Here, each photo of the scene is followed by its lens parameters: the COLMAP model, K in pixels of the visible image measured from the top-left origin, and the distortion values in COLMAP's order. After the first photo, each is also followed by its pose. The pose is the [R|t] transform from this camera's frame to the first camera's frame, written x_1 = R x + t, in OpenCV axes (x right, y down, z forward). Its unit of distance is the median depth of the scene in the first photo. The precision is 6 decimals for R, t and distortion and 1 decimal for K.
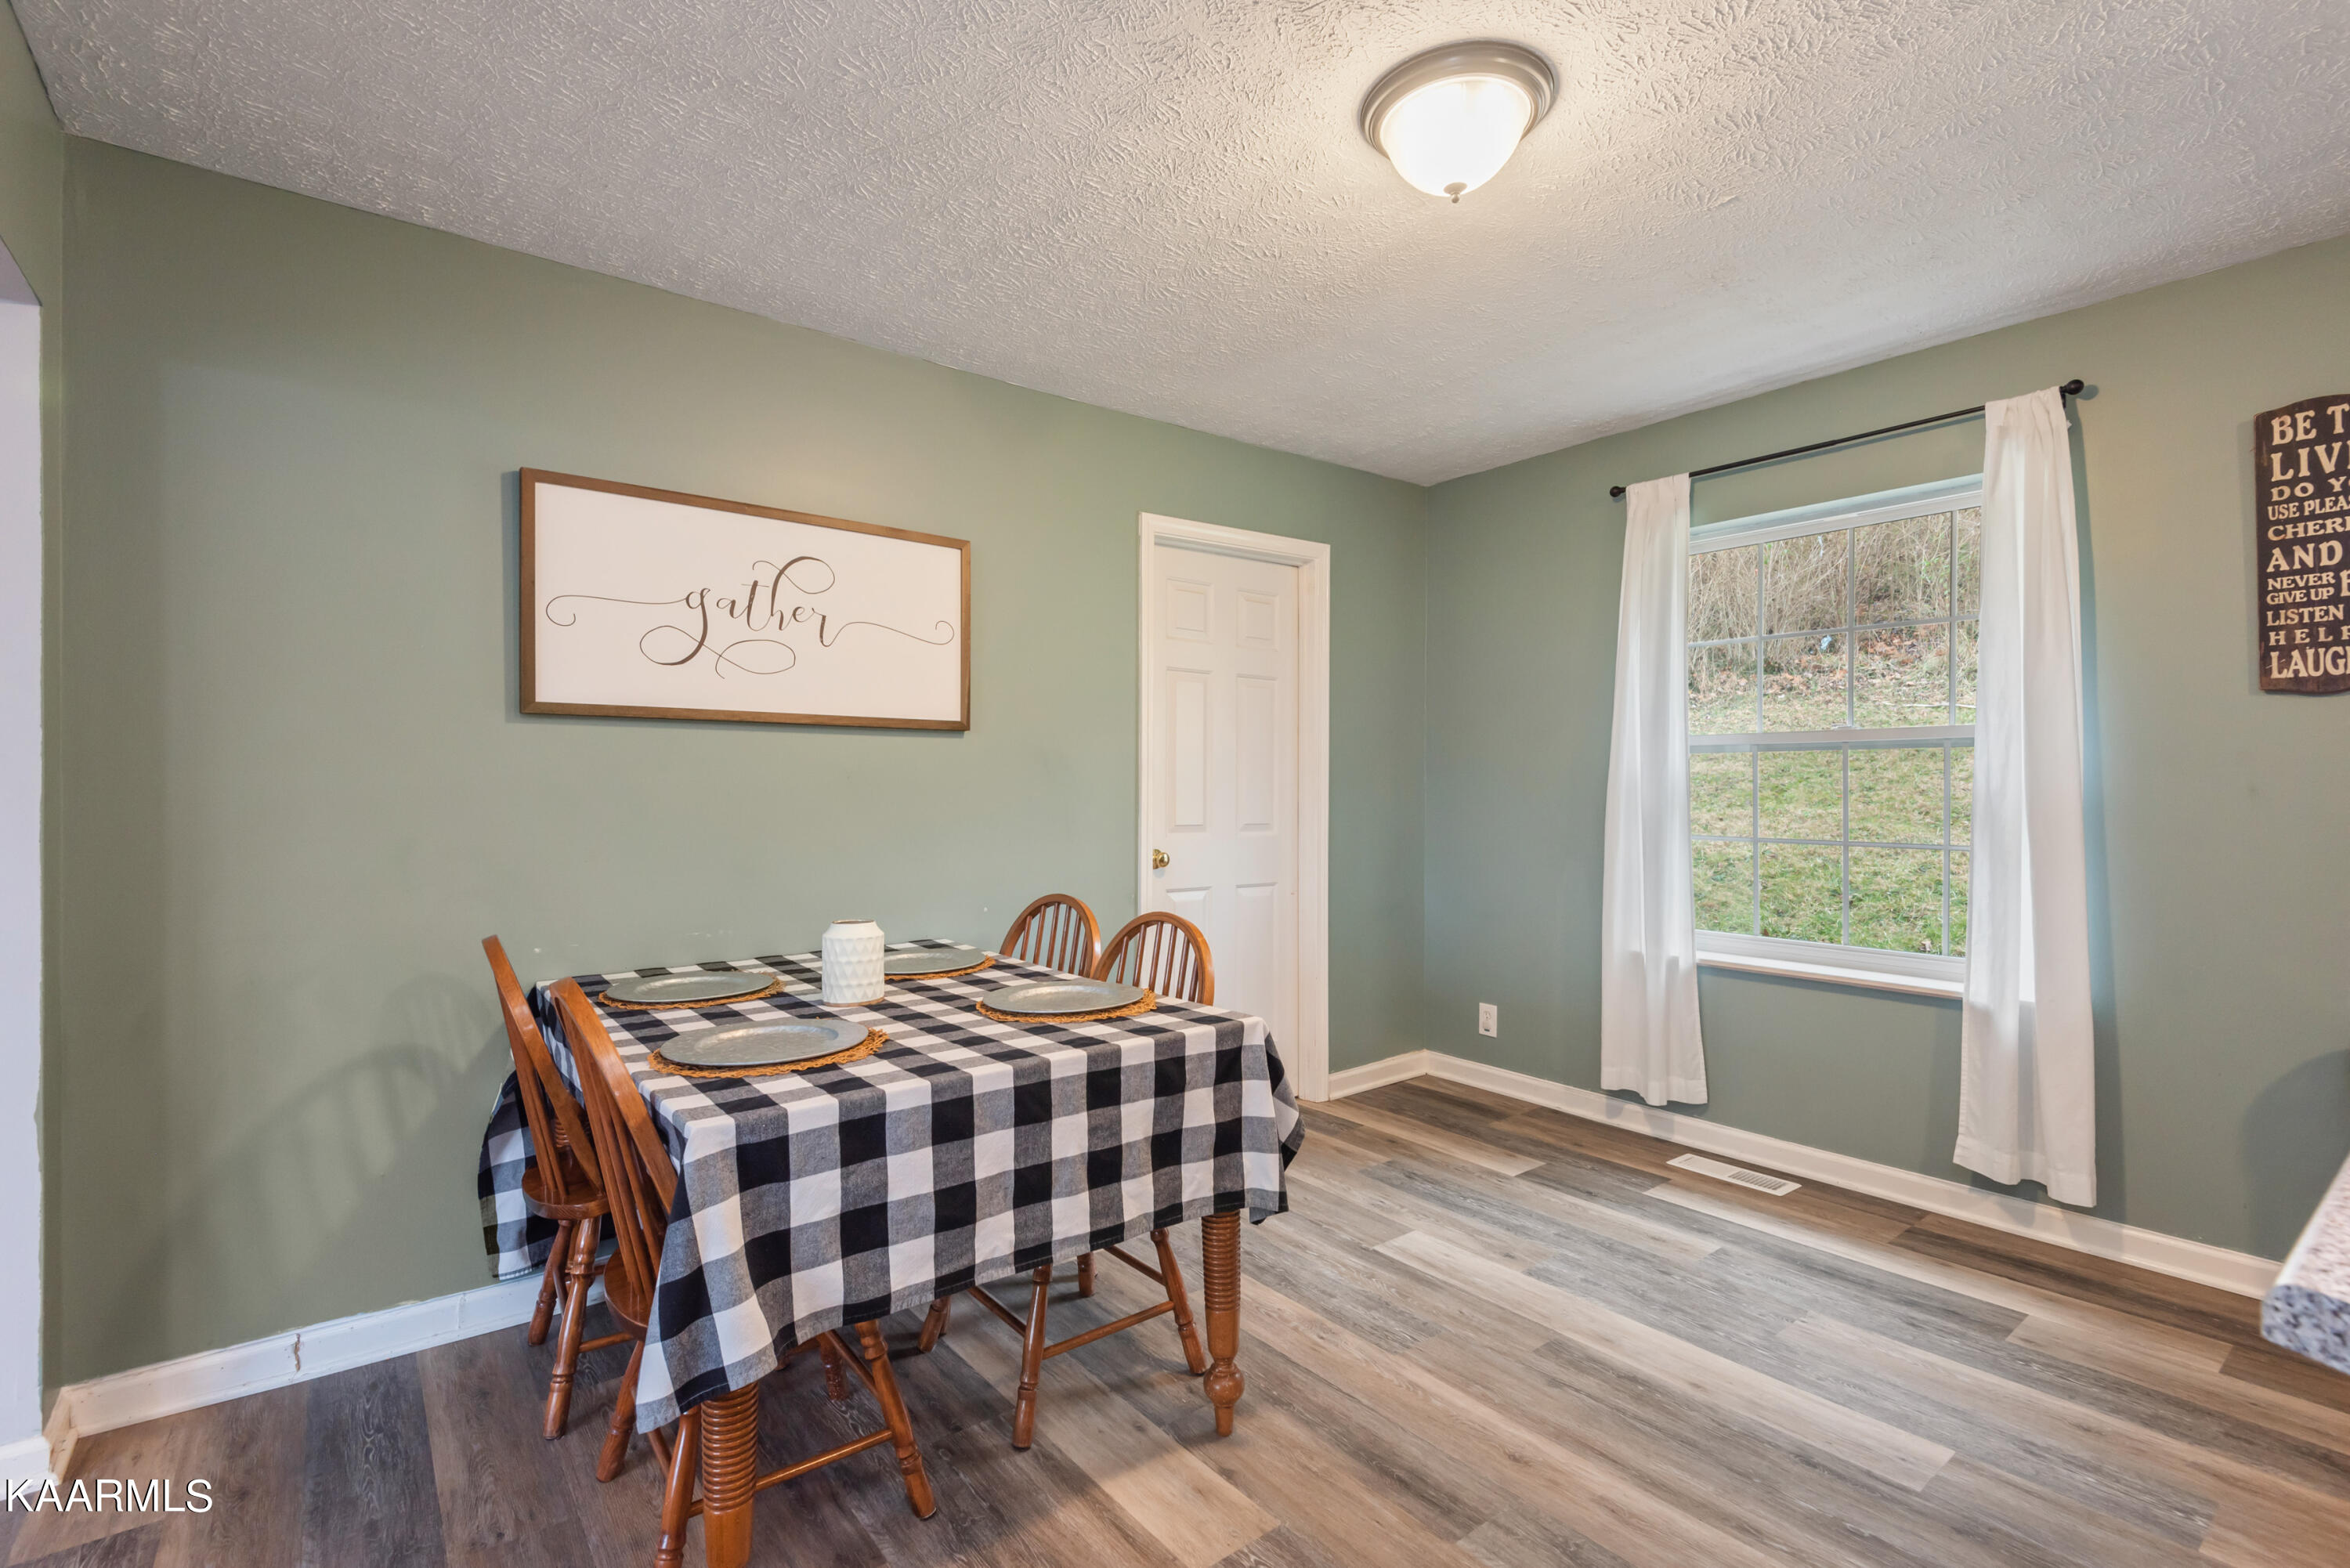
lens RADIAL K [[1078.8, 0, 1172.1], [0, 1078.8, 779.2], [0, 0, 1]] dist [0.019462, -0.010482]
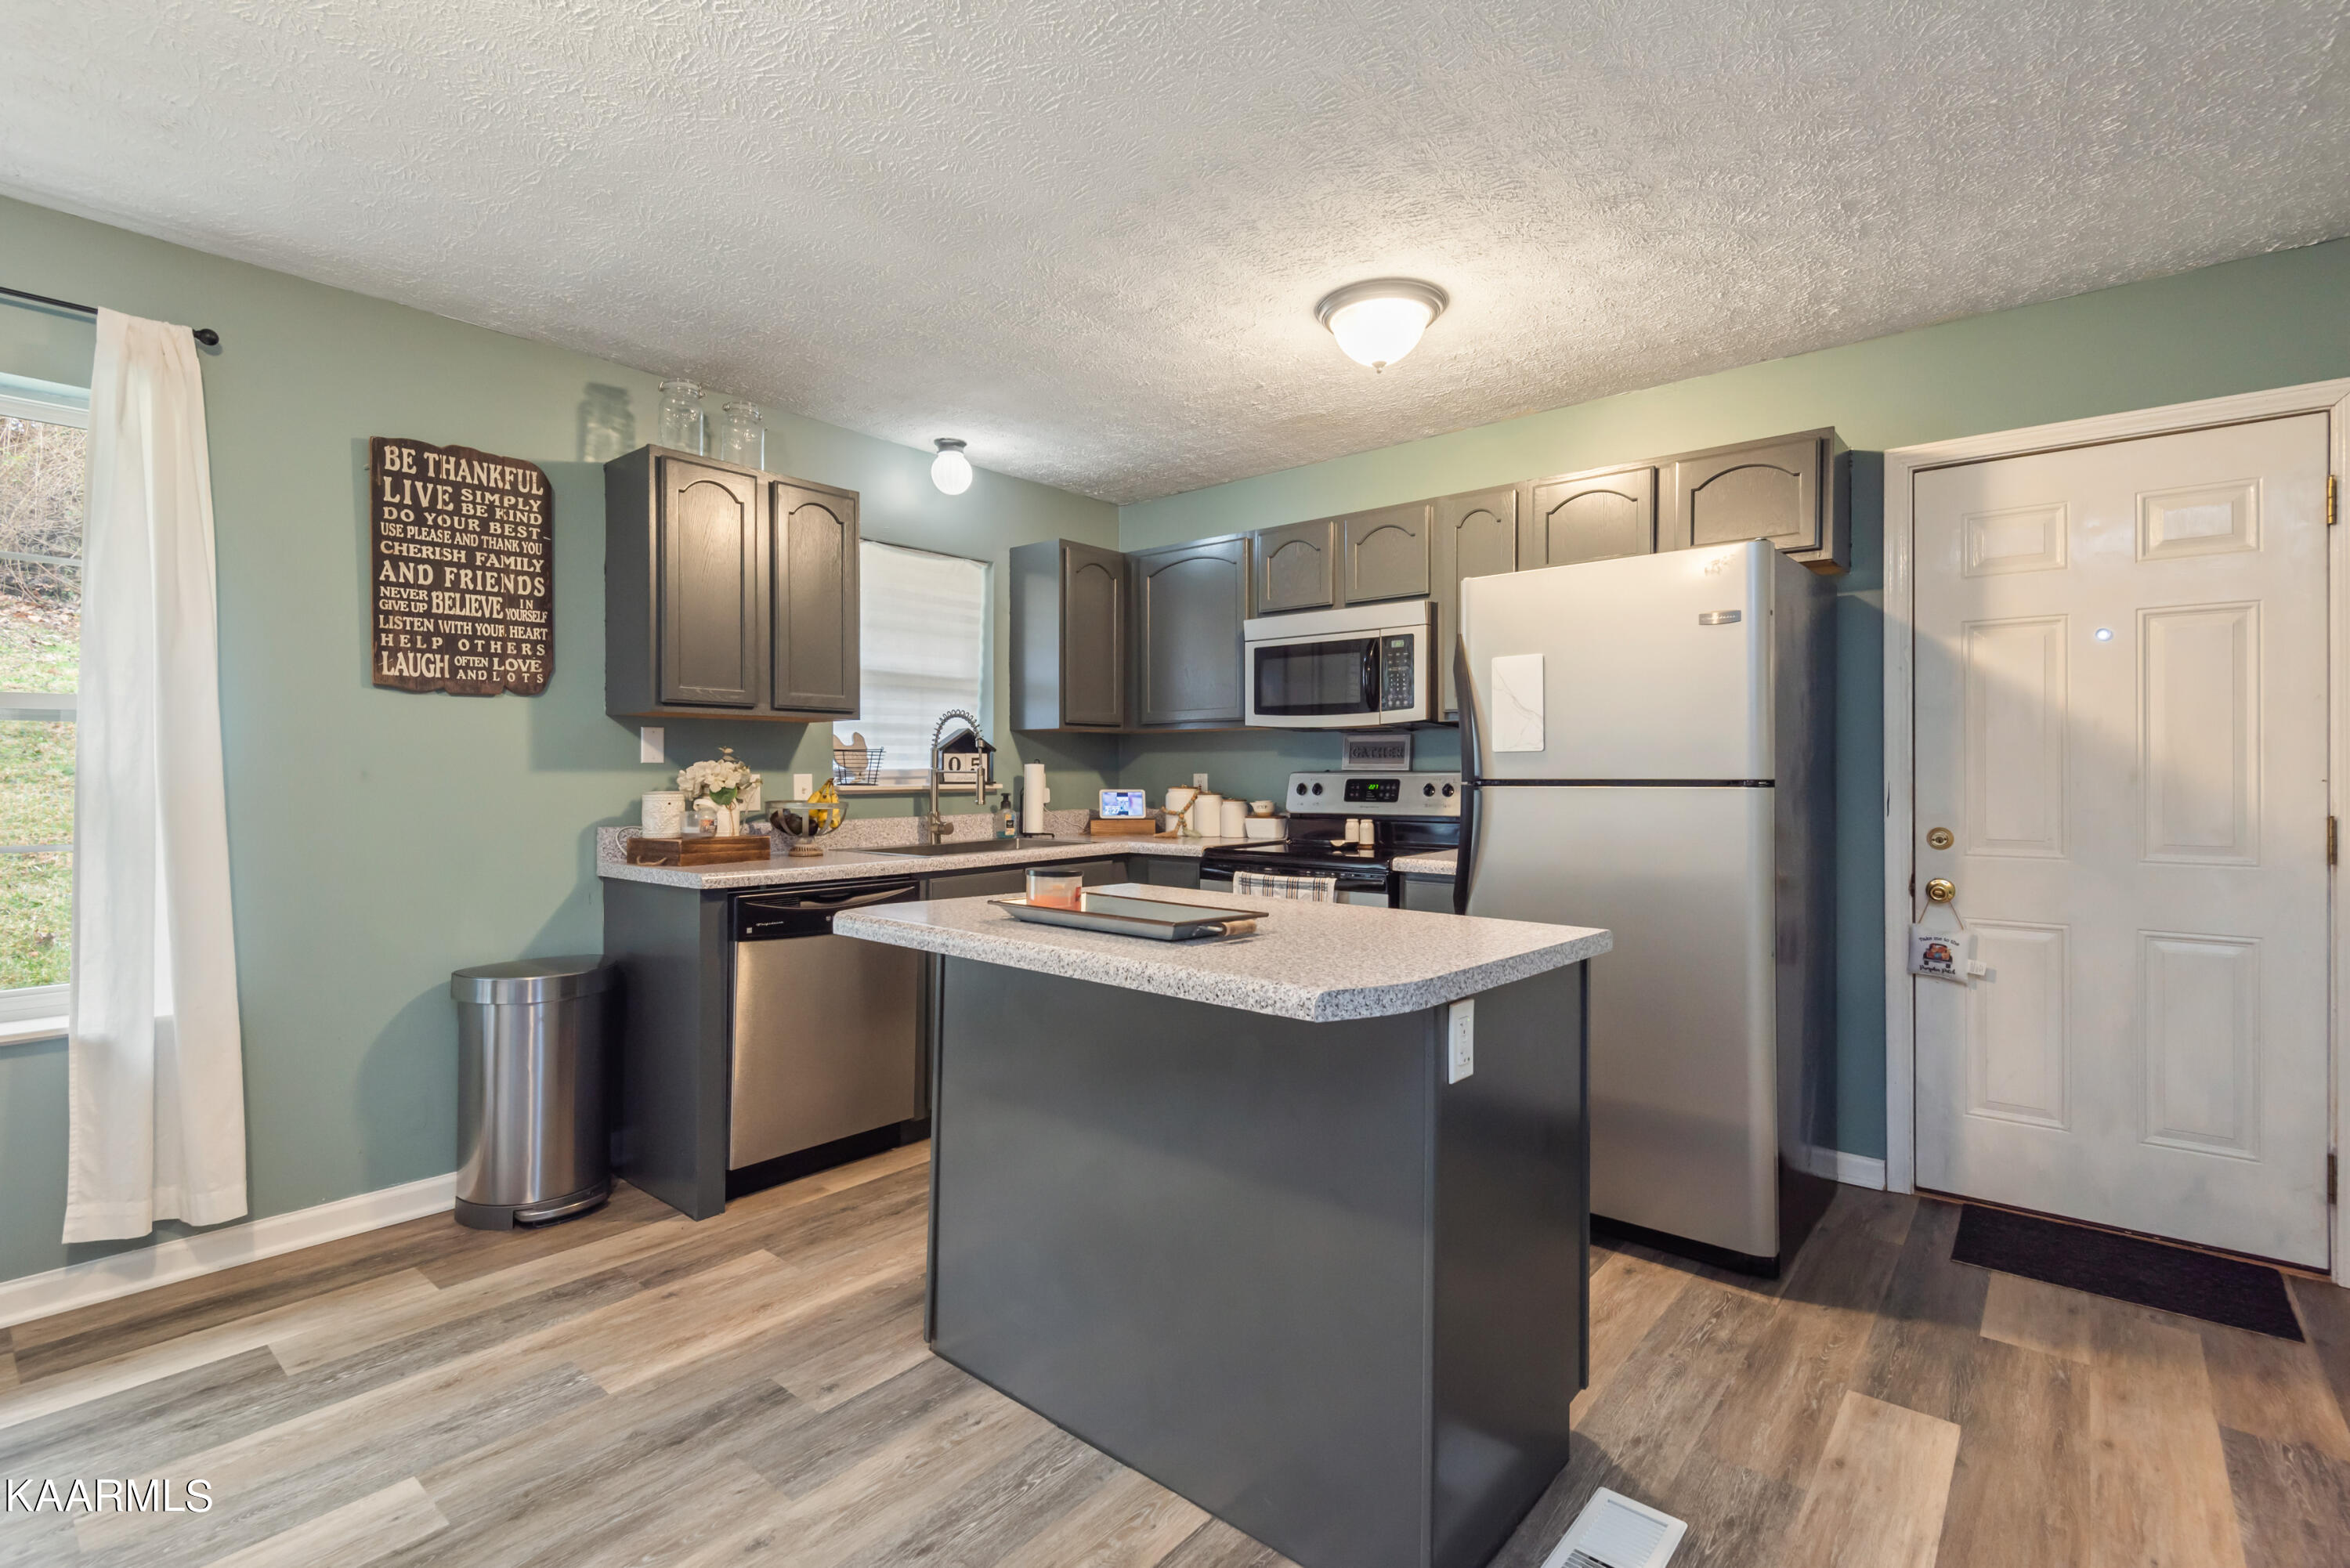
lens RADIAL K [[1078.8, 0, 1145.7], [0, 1078.8, 780.8], [0, 0, 1]] dist [0.019462, -0.010482]
pose [[-0.191635, -0.006589, 0.981444, -0.257245], [-0.001936, 0.999978, 0.006335, 0.008840], [-0.981464, -0.000686, -0.191644, 0.453765]]
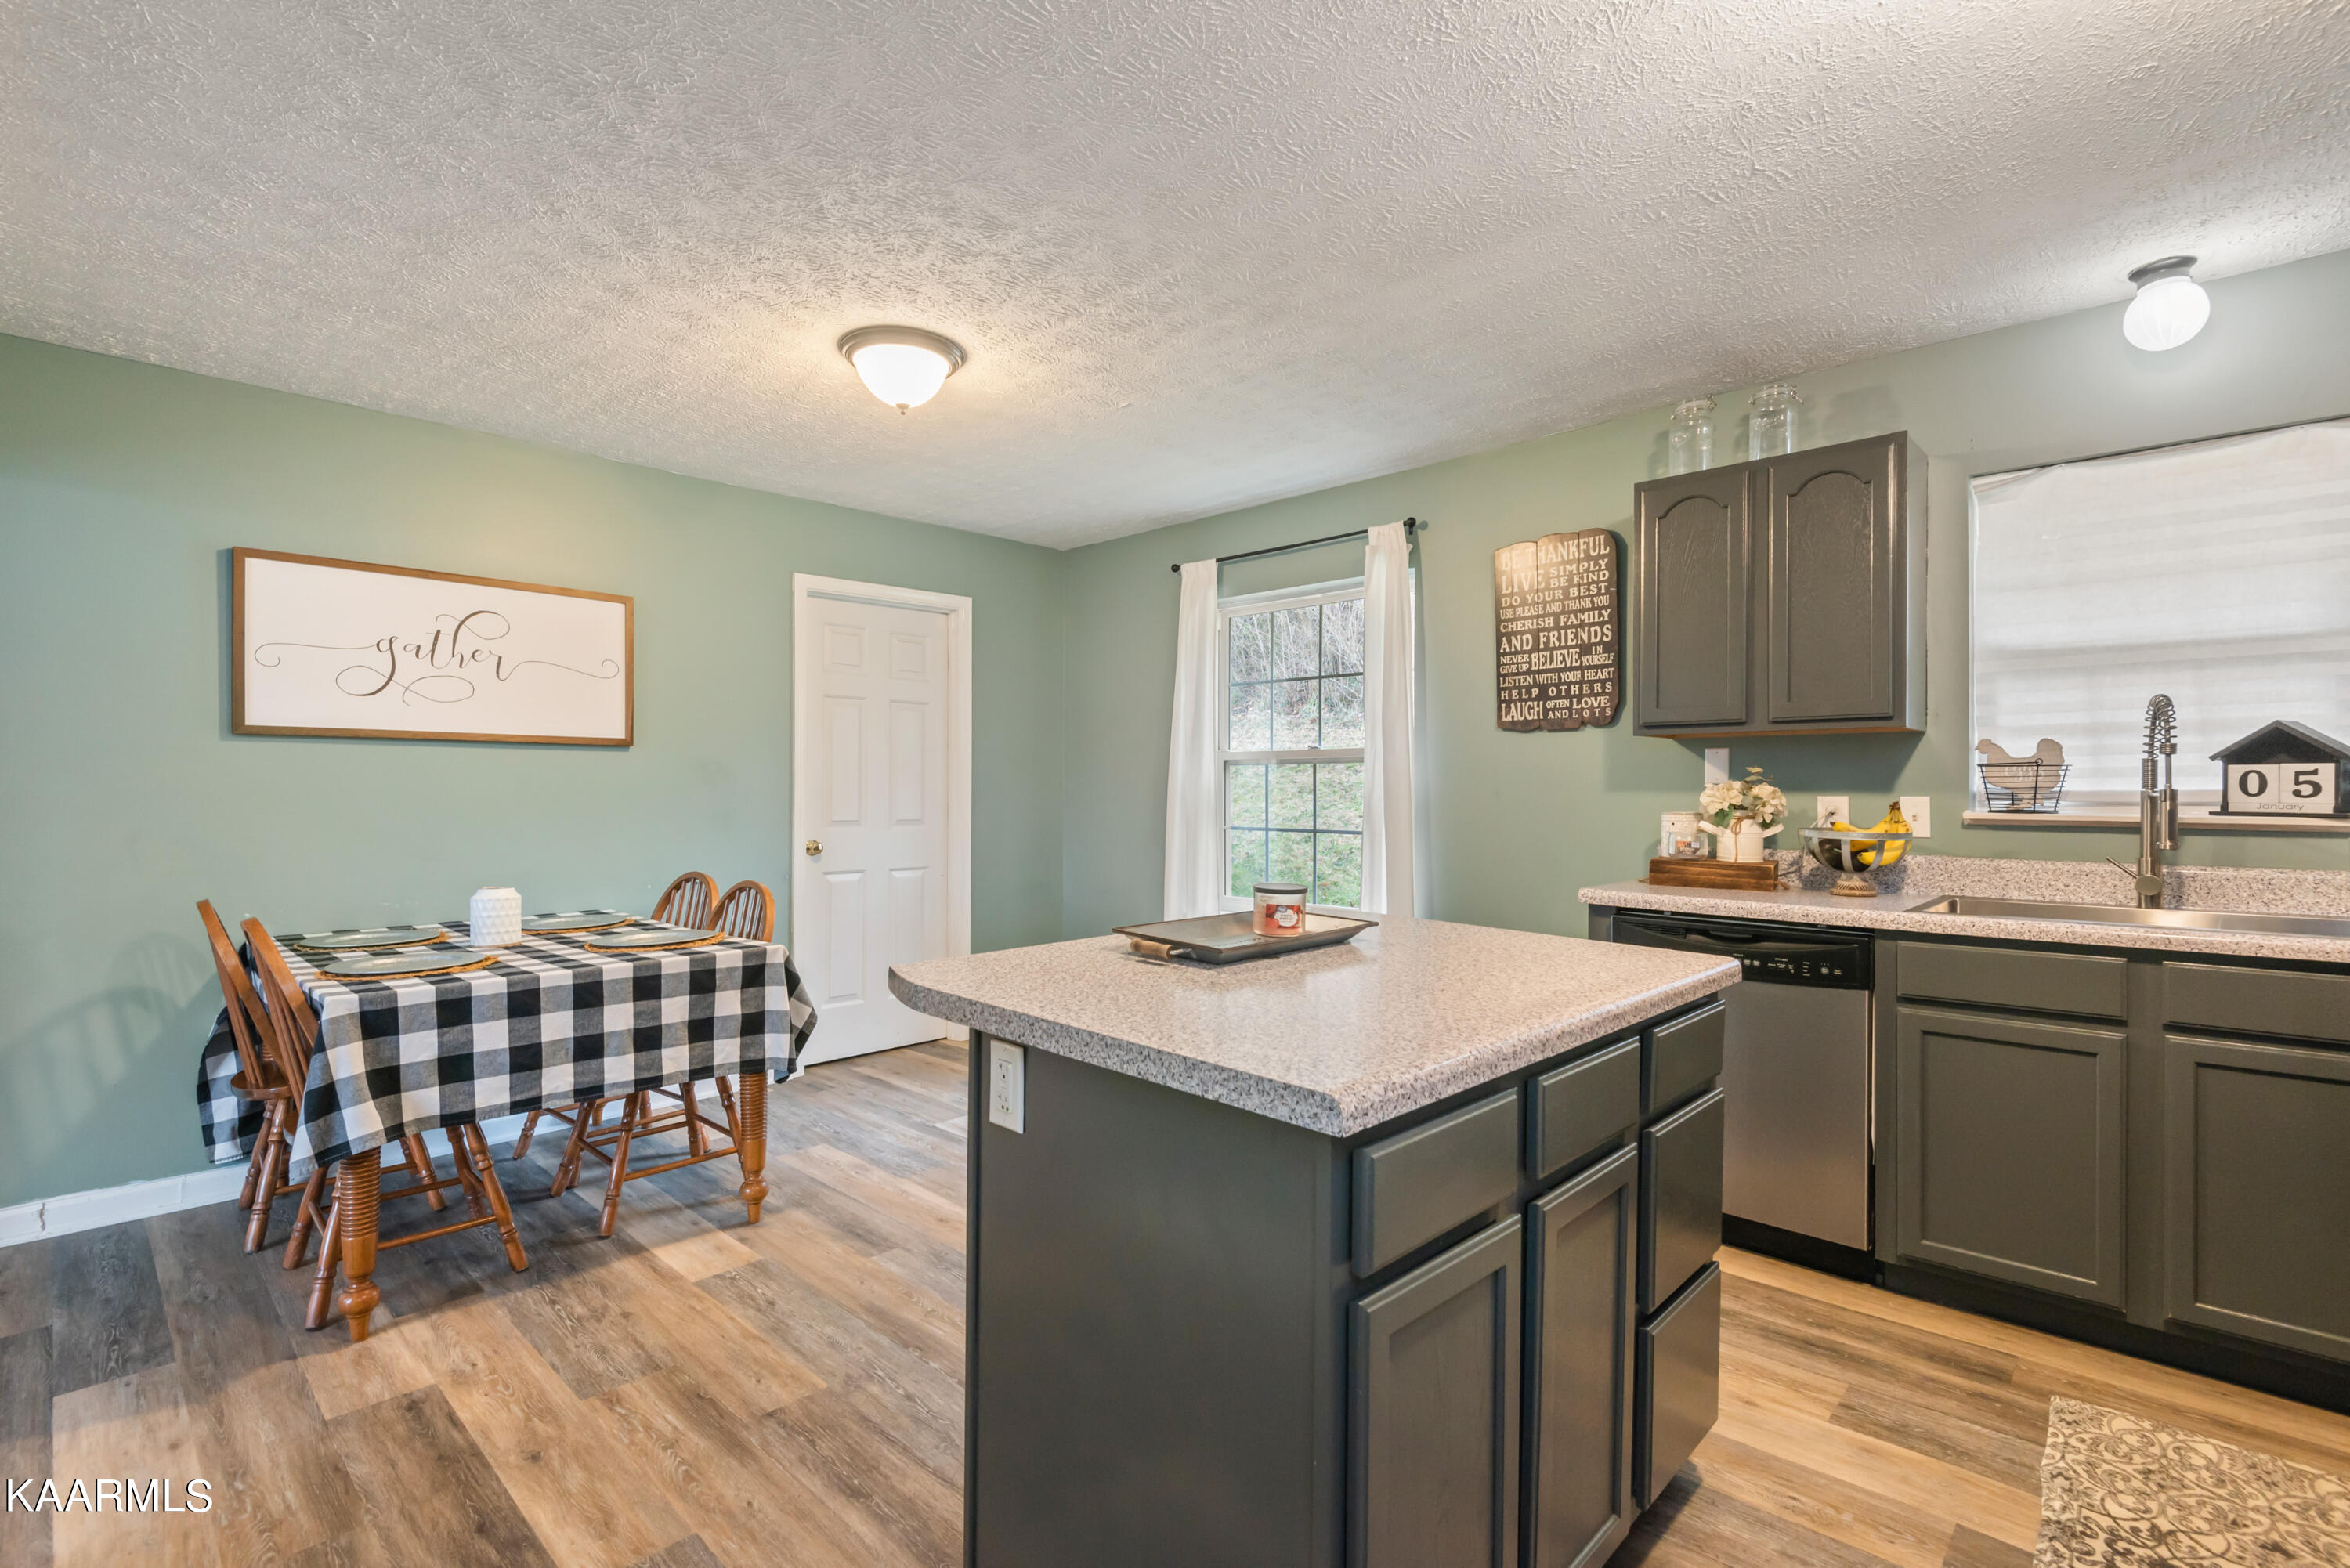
lens RADIAL K [[1078.8, 0, 1180.1], [0, 1078.8, 783.9], [0, 0, 1]] dist [0.019462, -0.010482]
pose [[0.989244, 0.001409, 0.146271, 0.342221], [-0.001780, 0.999996, 0.002406, -0.006216], [-0.146267, -0.002641, 0.989242, -0.471506]]
